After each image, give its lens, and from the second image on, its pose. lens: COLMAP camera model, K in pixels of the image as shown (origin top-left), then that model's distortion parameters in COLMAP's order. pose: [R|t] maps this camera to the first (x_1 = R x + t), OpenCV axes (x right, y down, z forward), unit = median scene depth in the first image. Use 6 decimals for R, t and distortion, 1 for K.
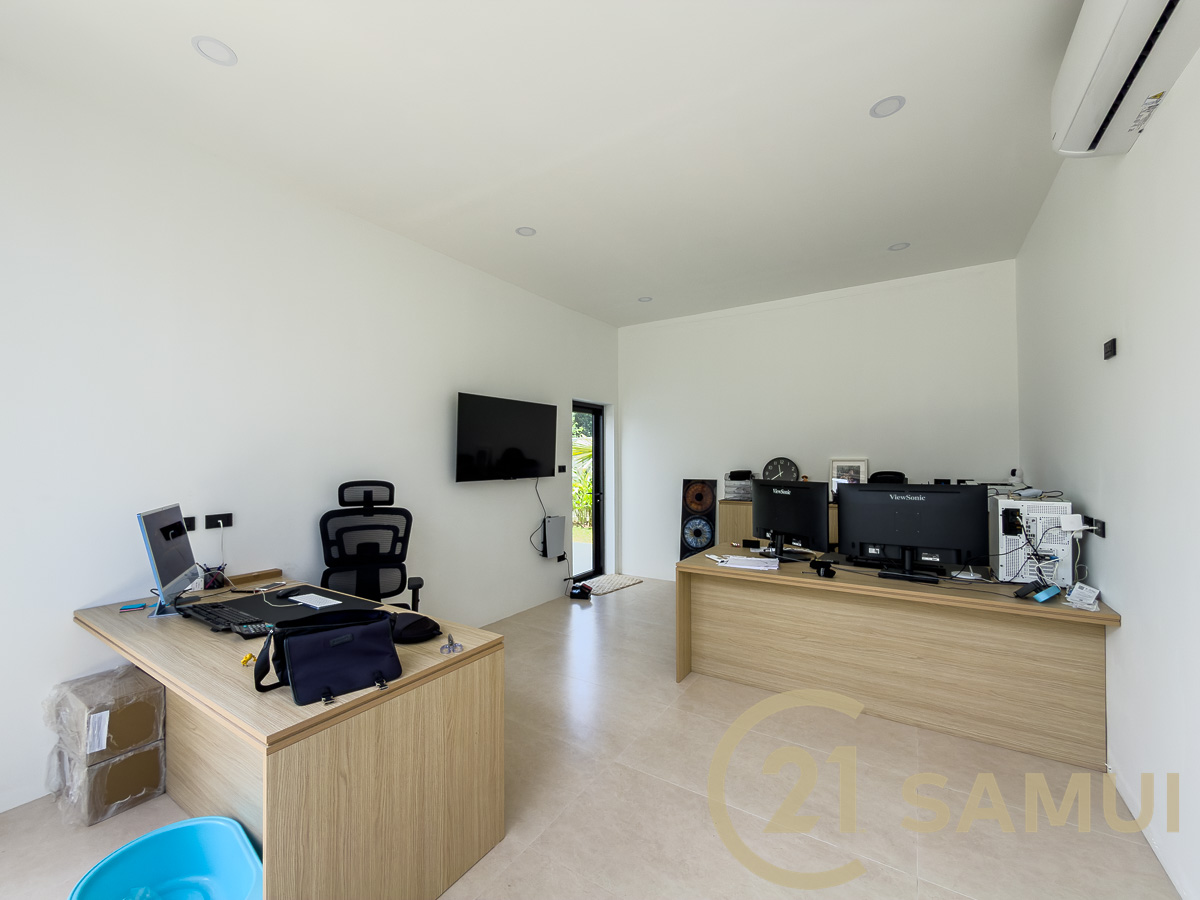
lens RADIAL K [[487.9, 0, 600.0], [0, 487.9, 450.0], [0, 0, 1]] dist [0.000397, 0.000044]
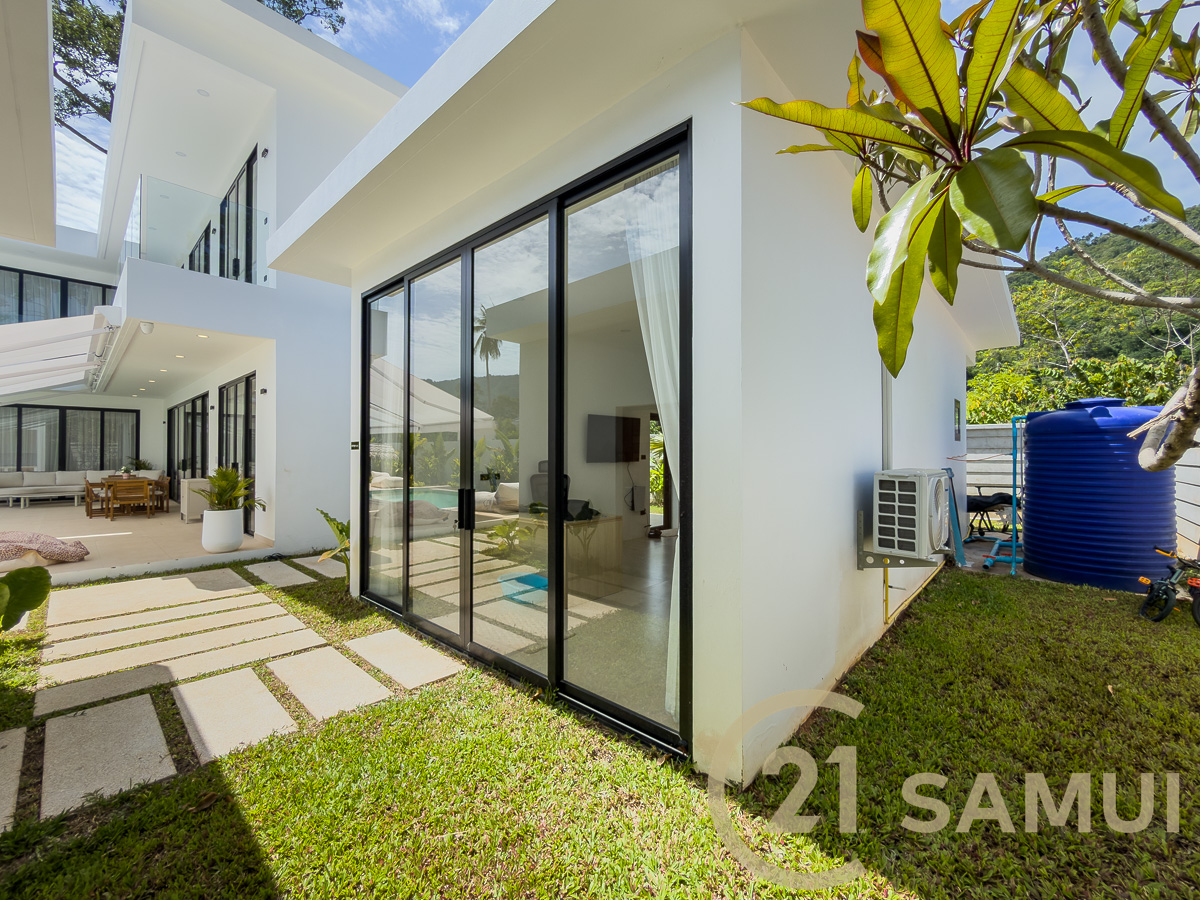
lens RADIAL K [[487.9, 0, 600.0], [0, 487.9, 450.0], [0, 0, 1]] dist [0.000397, 0.000044]
pose [[0.987241, 0.005767, -0.159128, 0.031220], [-0.003543, 0.999892, 0.014252, -0.005178], [0.159193, -0.013507, 0.987155, -0.533281]]
